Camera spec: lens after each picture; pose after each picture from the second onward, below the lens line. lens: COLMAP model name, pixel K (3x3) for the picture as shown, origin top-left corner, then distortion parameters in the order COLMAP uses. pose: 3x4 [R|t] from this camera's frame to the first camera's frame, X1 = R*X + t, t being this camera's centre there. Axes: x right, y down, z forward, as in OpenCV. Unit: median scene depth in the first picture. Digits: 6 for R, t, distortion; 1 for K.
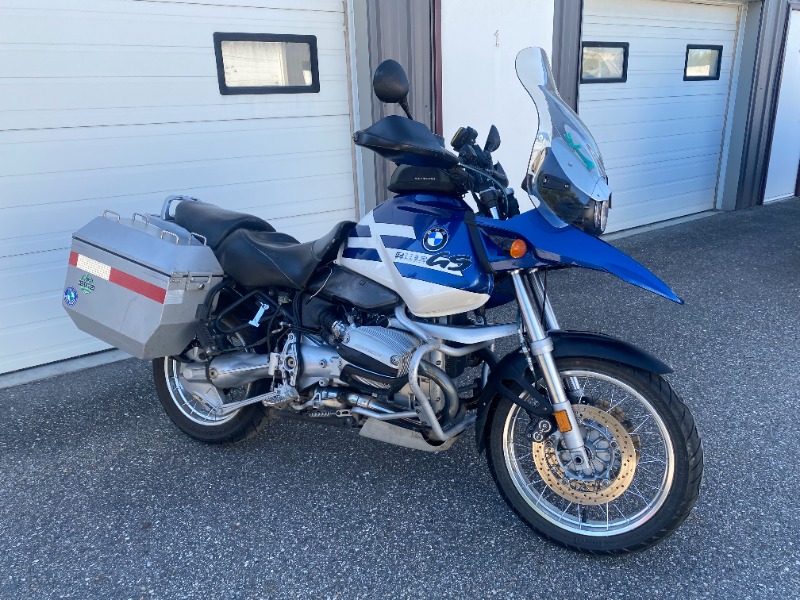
lens RADIAL K [[604.1, 0, 400.0], [0, 604.1, 300.0], [0, 0, 1]] dist [0.003719, -0.004775]
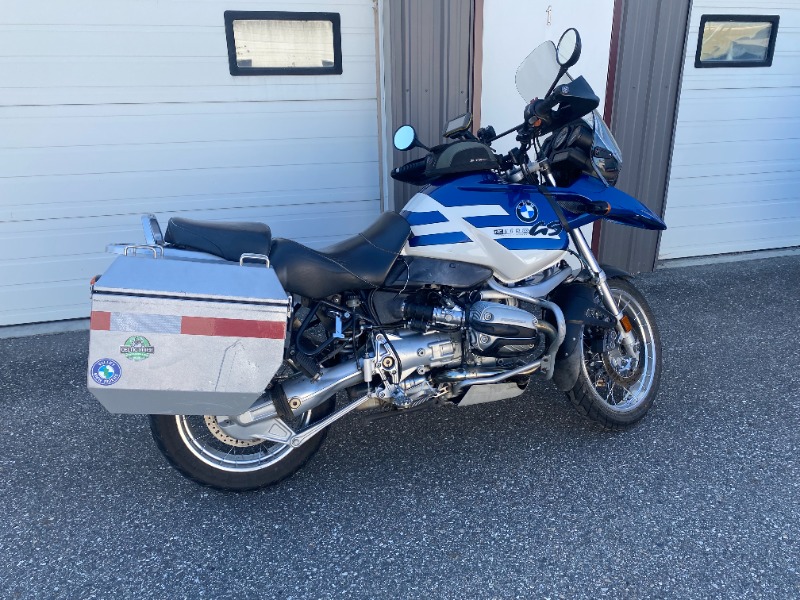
lens RADIAL K [[604.1, 0, 400.0], [0, 604.1, 300.0], [0, 0, 1]] dist [0.003719, -0.004775]
pose [[0.942067, 0.131369, -0.308630, 0.313483], [-0.121535, 0.991278, 0.050964, -0.059621], [0.312633, -0.010502, 0.949816, 0.144775]]
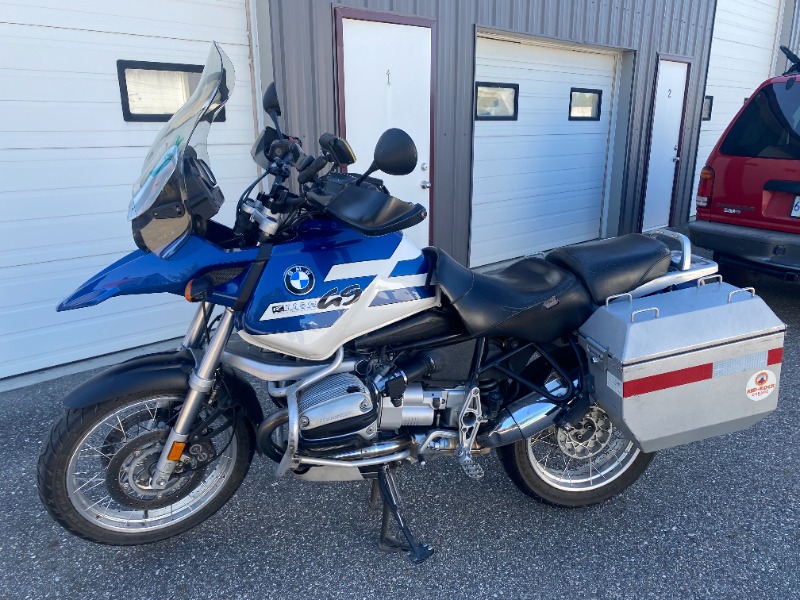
lens RADIAL K [[607.6, 0, 391.0], [0, 607.6, 313.1], [0, 0, 1]] dist [0.002878, -0.005132]
pose [[0.991147, -0.013081, 0.132124, 0.005350], [0.017066, 0.999431, -0.029078, 0.016685], [-0.131669, 0.031075, 0.990807, -0.051066]]
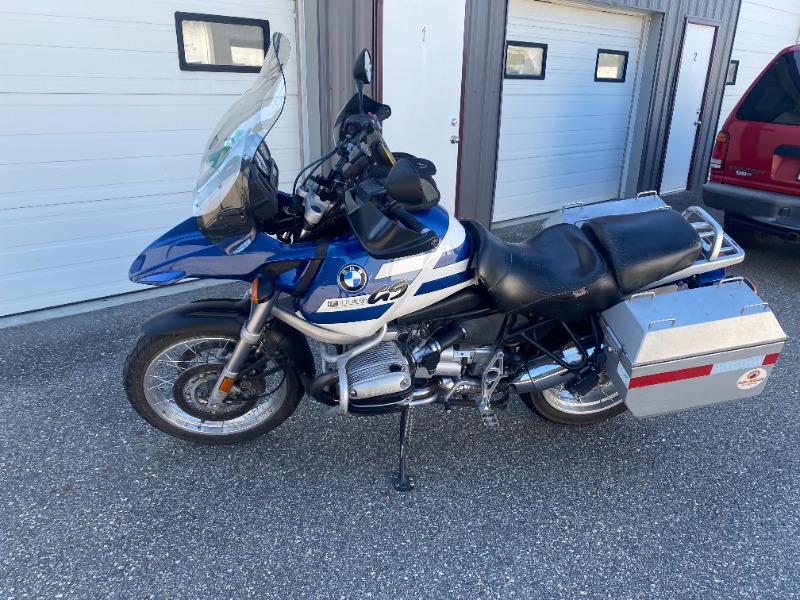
lens RADIAL K [[605.8, 0, 401.1], [0, 605.8, 312.5], [0, 0, 1]] dist [-0.001234, 0.001640]
pose [[0.992345, 0.011053, 0.122999, -0.032397], [-0.015830, 0.999155, 0.037928, 0.047140], [-0.122476, -0.039585, 0.991682, -0.142662]]
